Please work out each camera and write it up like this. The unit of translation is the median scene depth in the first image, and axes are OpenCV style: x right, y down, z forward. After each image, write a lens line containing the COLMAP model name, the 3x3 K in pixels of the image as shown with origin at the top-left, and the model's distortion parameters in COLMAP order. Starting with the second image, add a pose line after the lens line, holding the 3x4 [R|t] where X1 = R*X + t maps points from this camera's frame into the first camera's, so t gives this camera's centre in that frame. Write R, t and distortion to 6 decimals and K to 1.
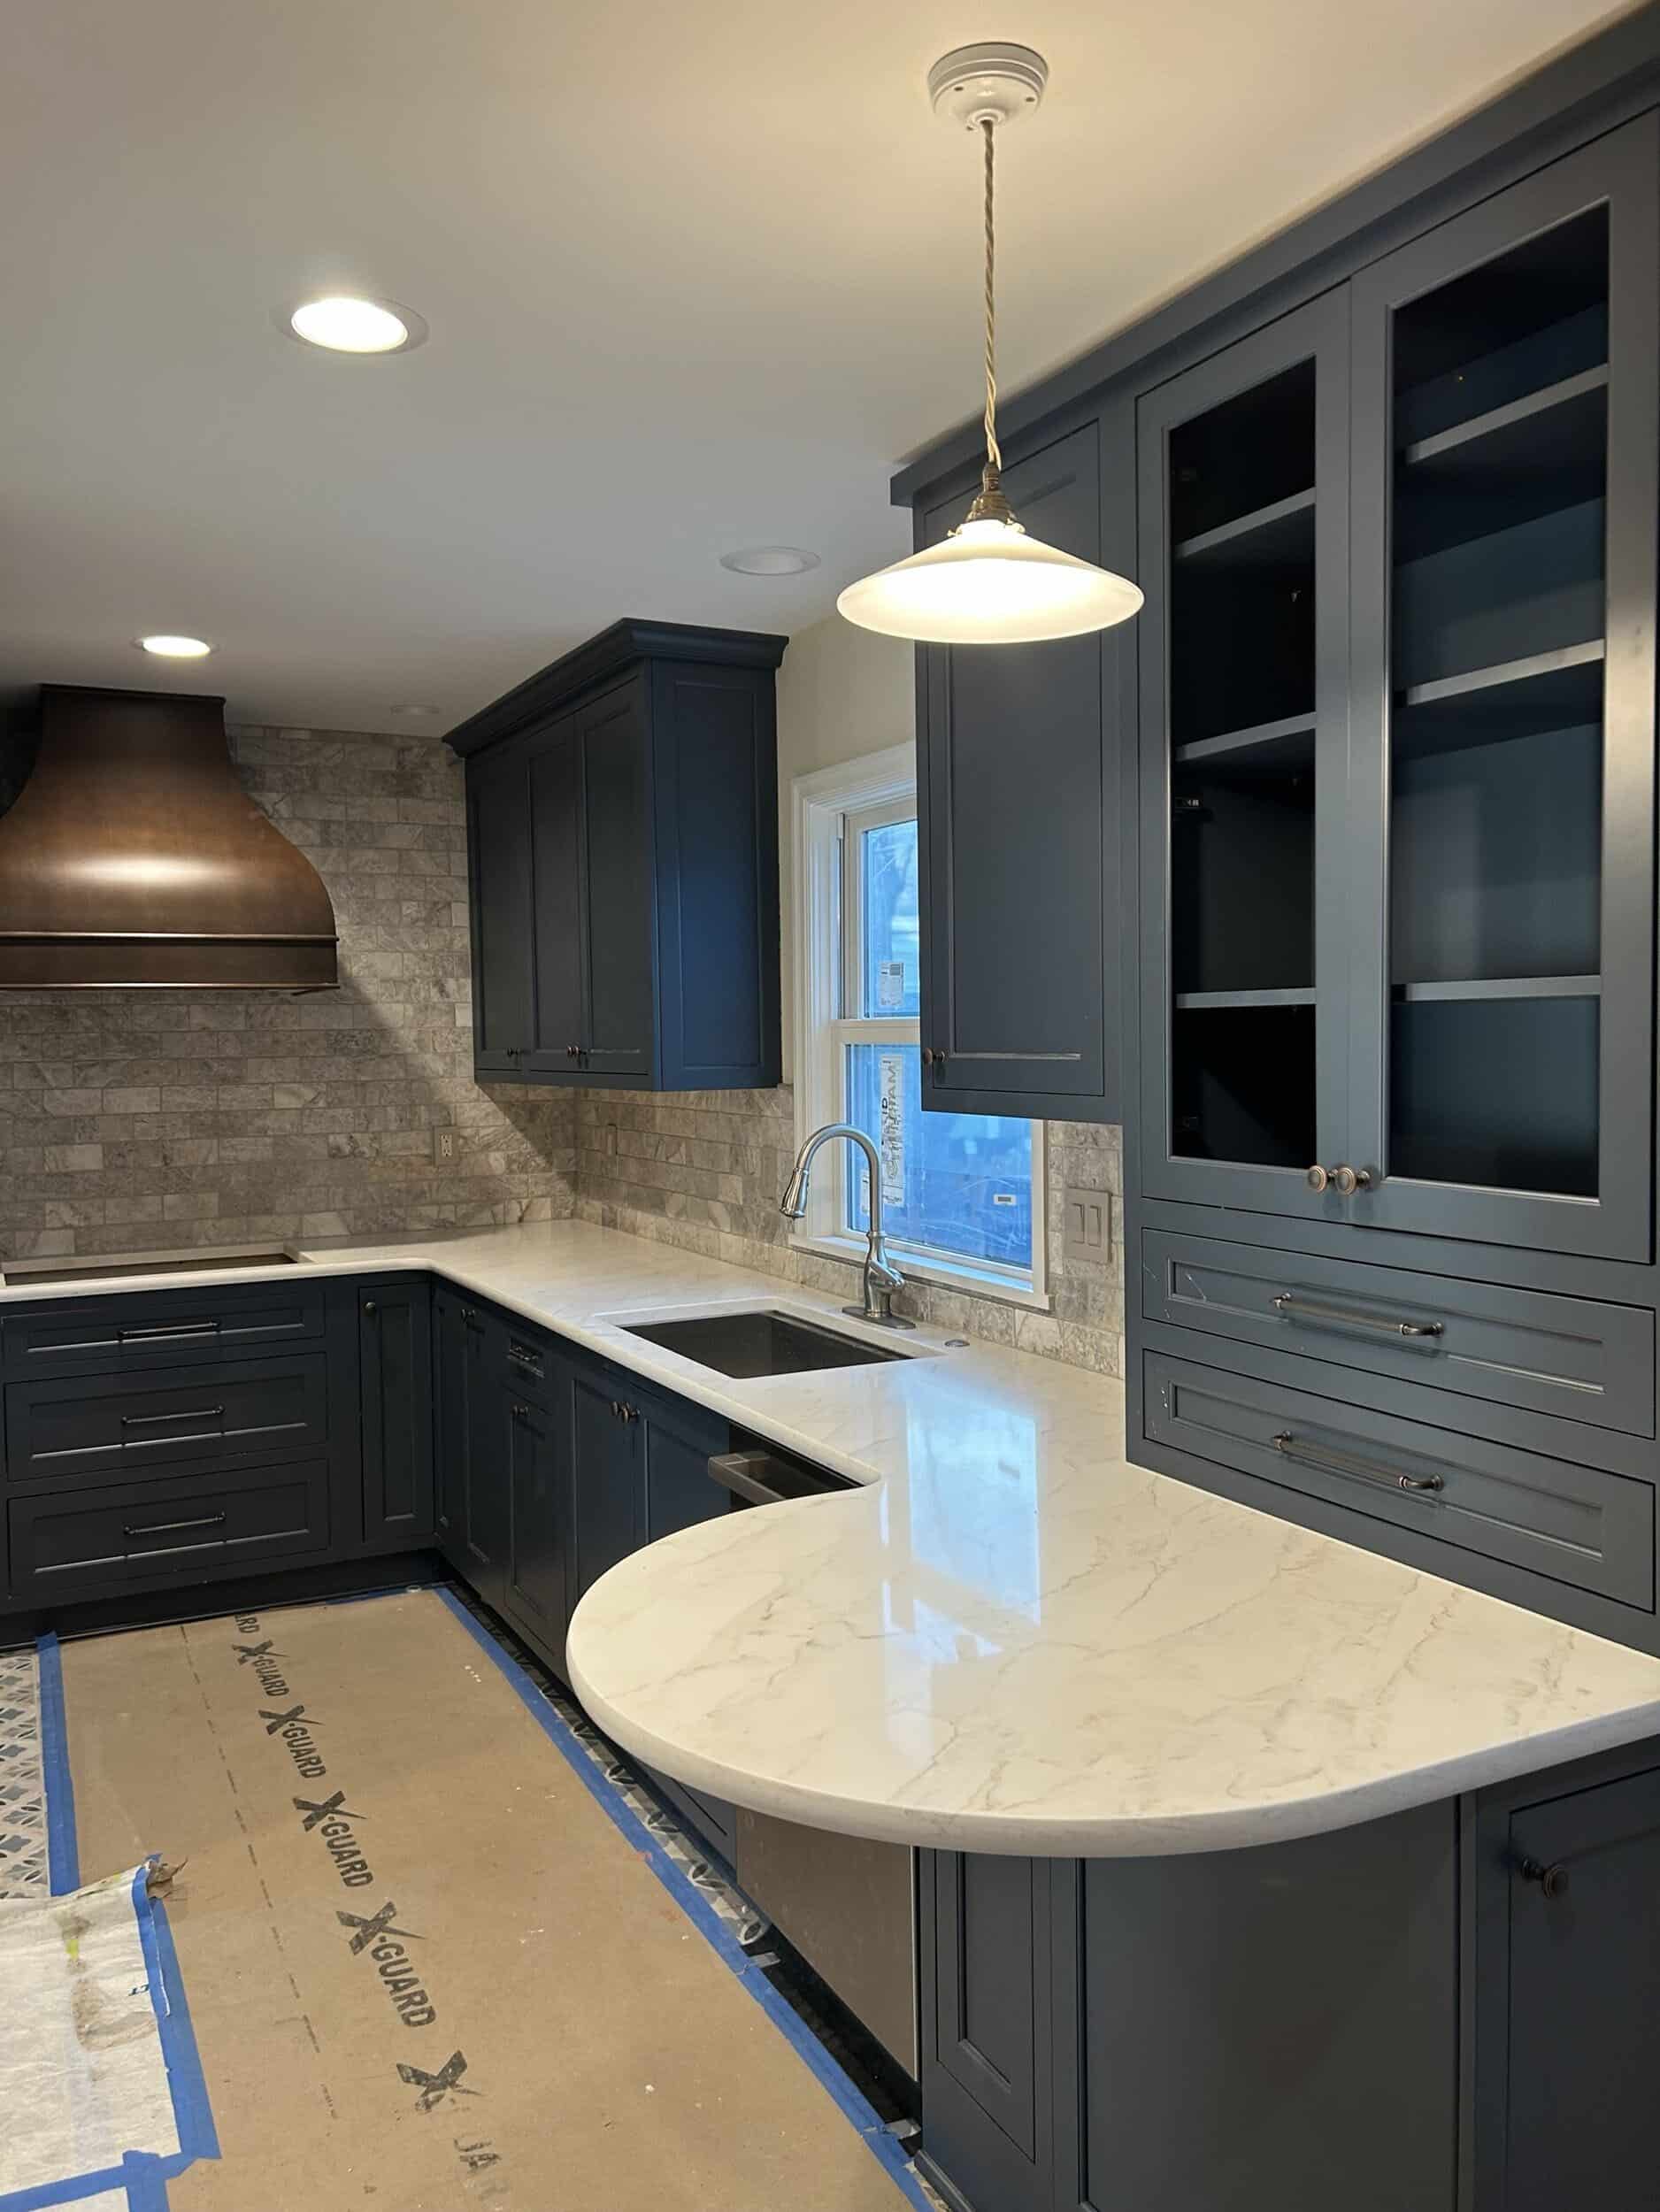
lens RADIAL K [[1715.3, 0, 836.2], [0, 1715.3, 1098.9], [0, 0, 1]] dist [0.072071, -0.060715]
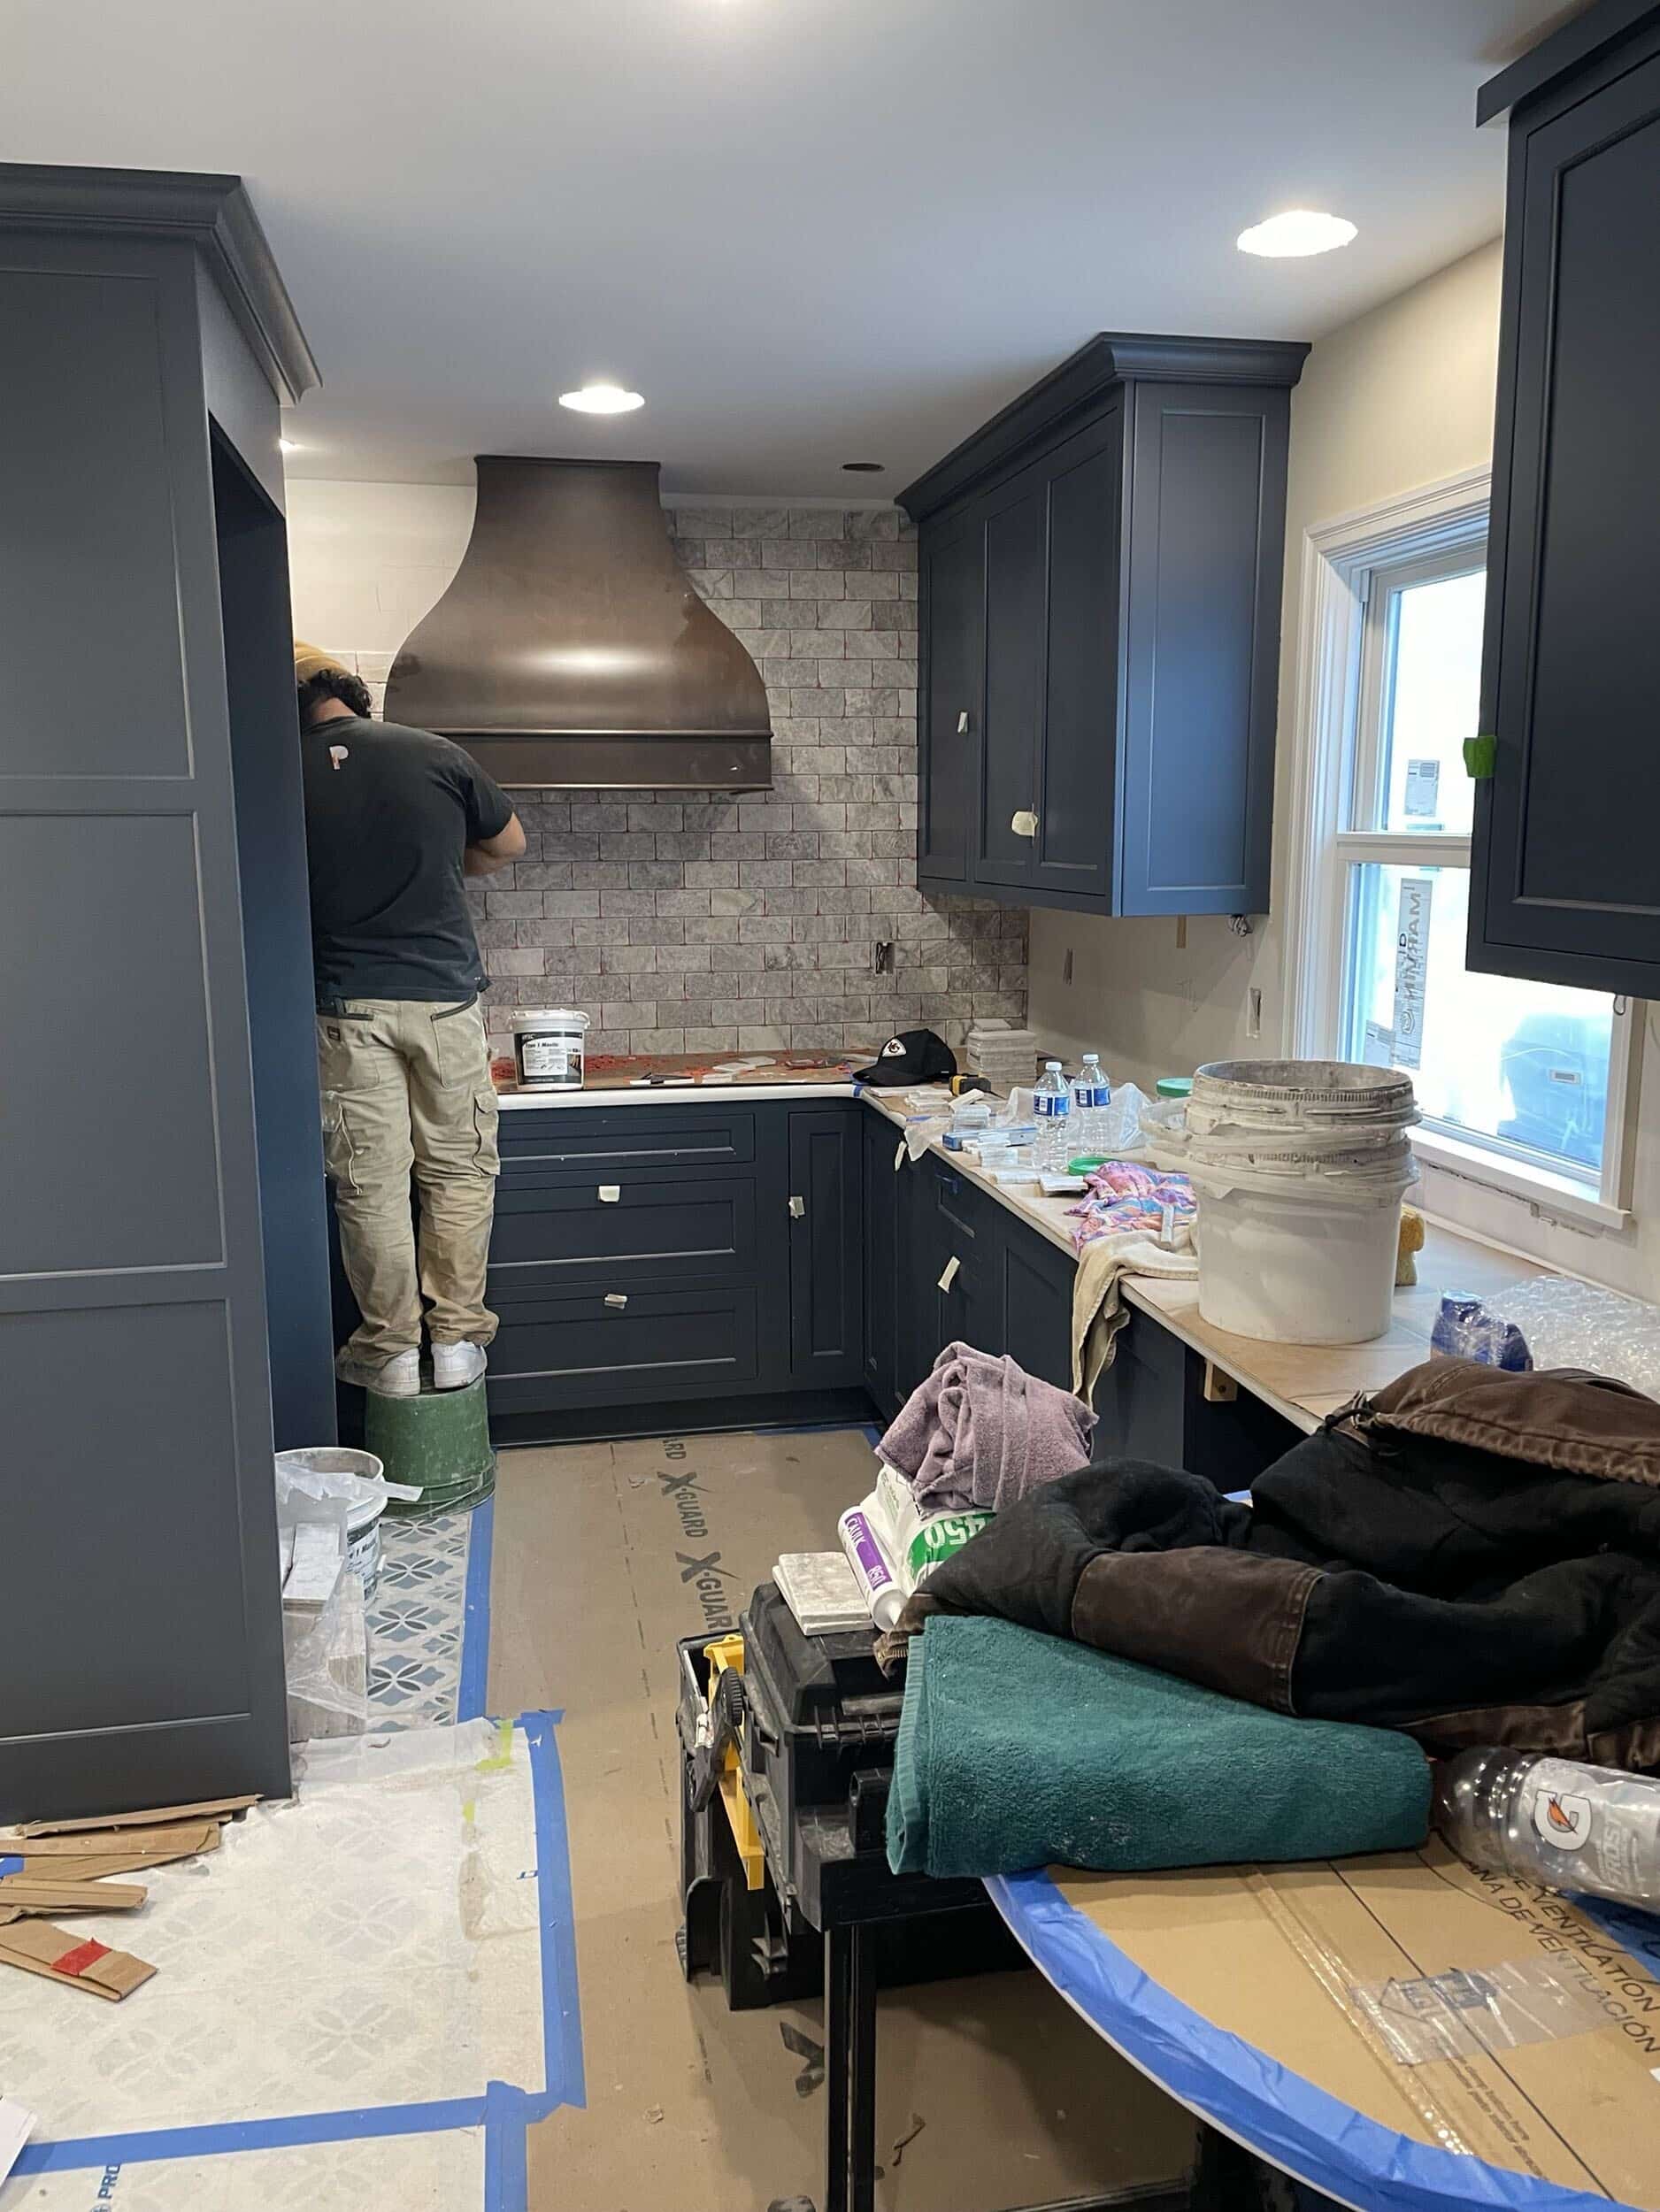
lens RADIAL K [[1715.3, 0, 826.9], [0, 1715.3, 1103.3], [0, 0, 1]] dist [0.072071, -0.060715]
pose [[0.962704, 0.054048, -0.265104, -0.009090], [-0.020617, 0.991649, 0.127304, -0.014008], [0.269770, -0.117090, 0.955779, 0.108020]]
